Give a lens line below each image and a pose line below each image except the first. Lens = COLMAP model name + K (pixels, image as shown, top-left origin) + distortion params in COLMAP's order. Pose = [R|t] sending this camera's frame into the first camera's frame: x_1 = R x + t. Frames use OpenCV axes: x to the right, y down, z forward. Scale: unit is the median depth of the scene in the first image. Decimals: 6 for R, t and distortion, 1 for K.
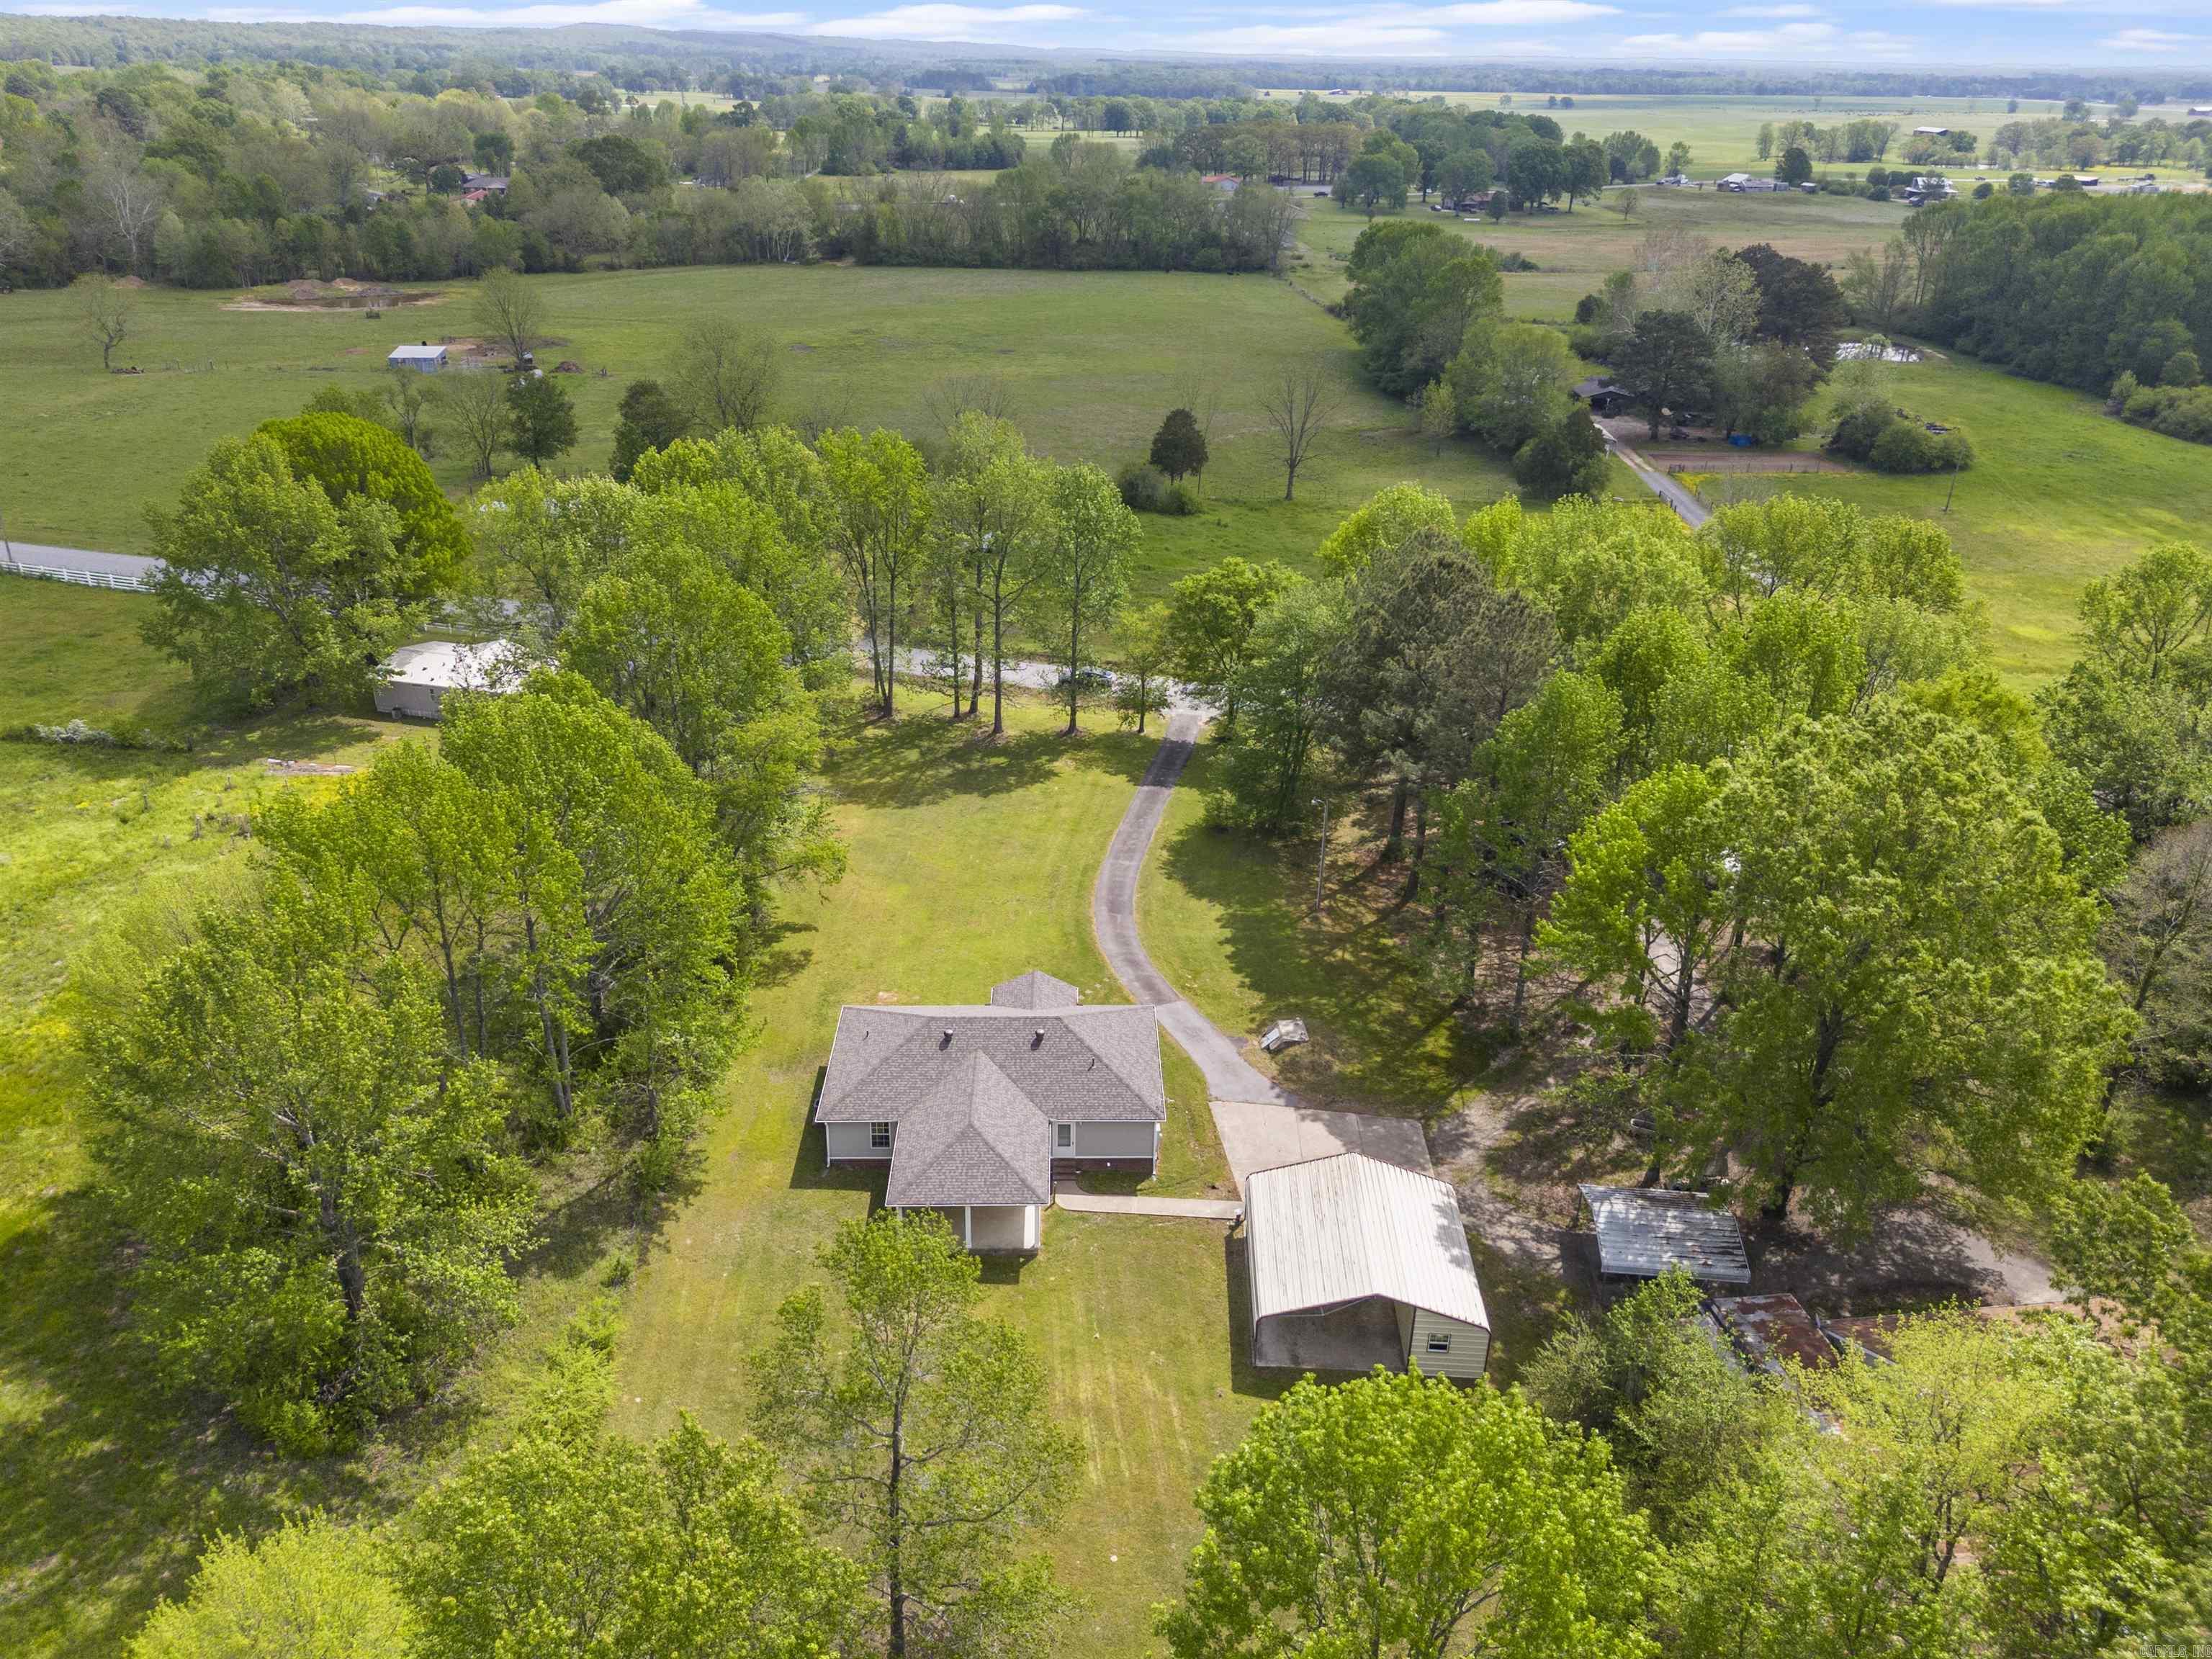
lens RADIAL K [[1625.9, 0, 1108.2], [0, 1625.9, 793.9], [0, 0, 1]] dist [0.056673, -0.063397]
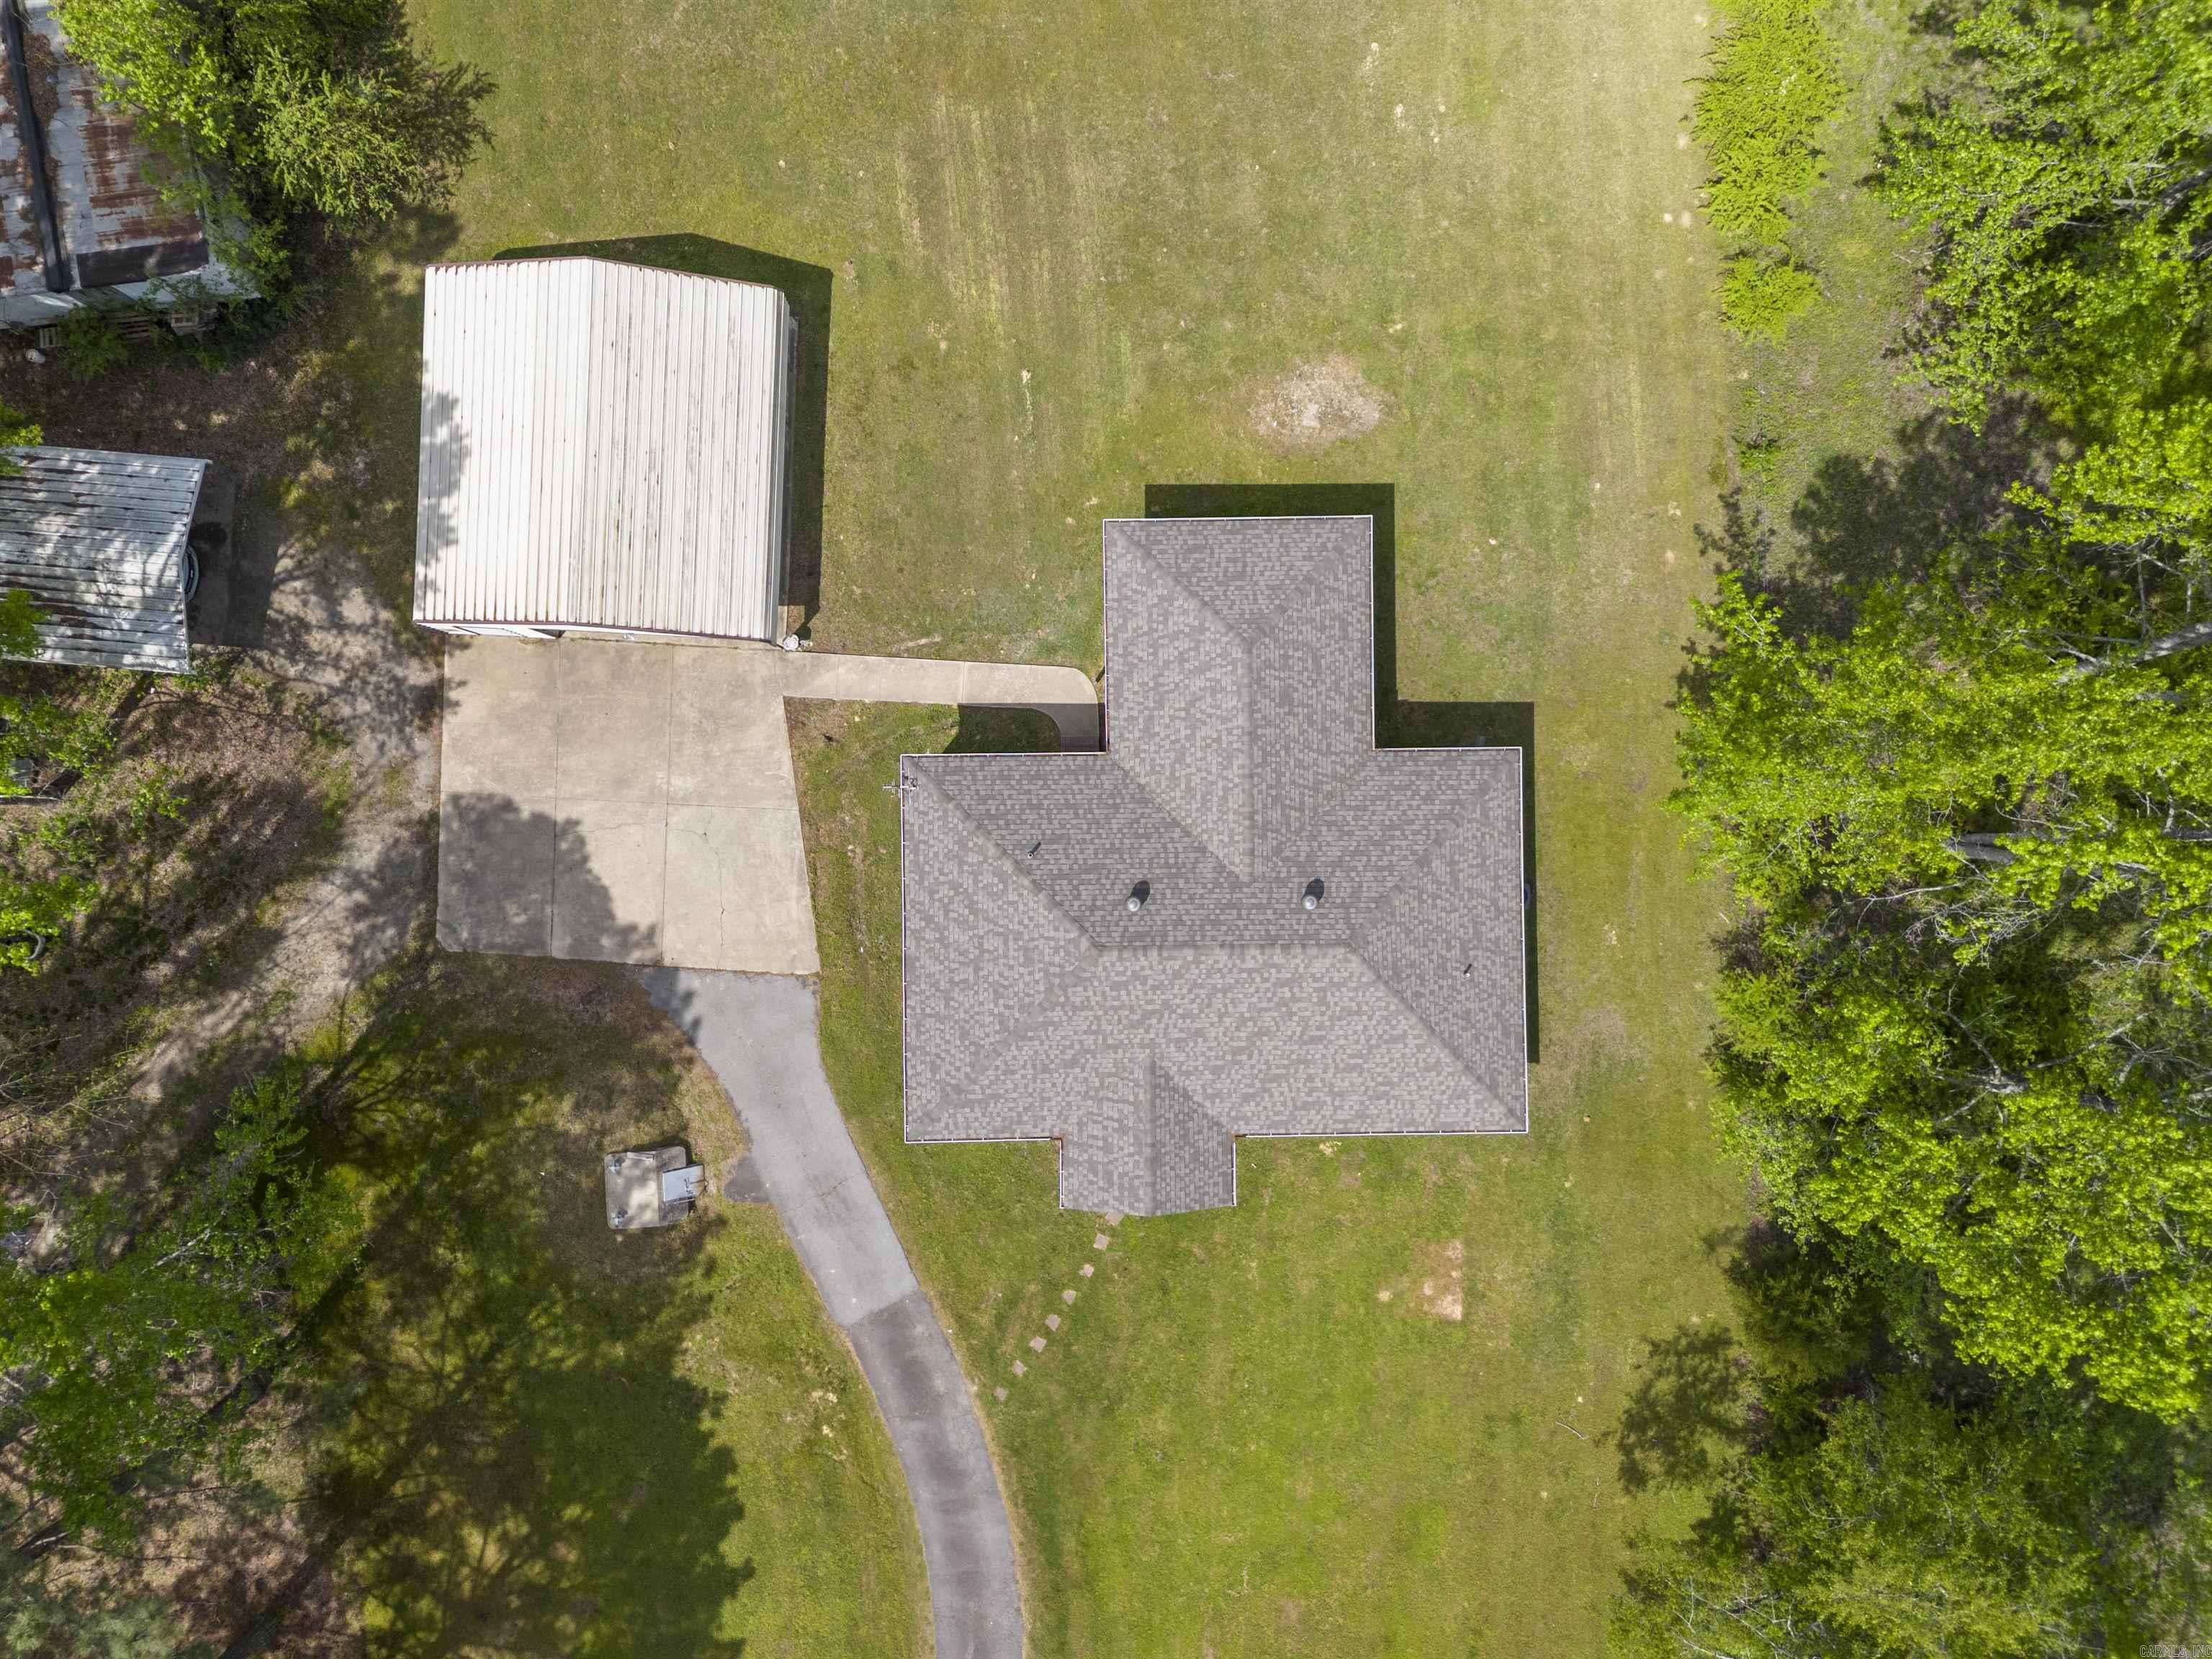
lens RADIAL K [[1611.8, 0, 1106.0], [0, 1611.8, 829.5], [0, 0, 1]] dist [0.027852, -0.004037]
pose [[-0.998874, -0.006330, -0.047017, -0.006736], [-0.040478, -0.403148, 0.914239, -0.238458], [-0.024742, 0.915113, 0.402437, 0.605109]]
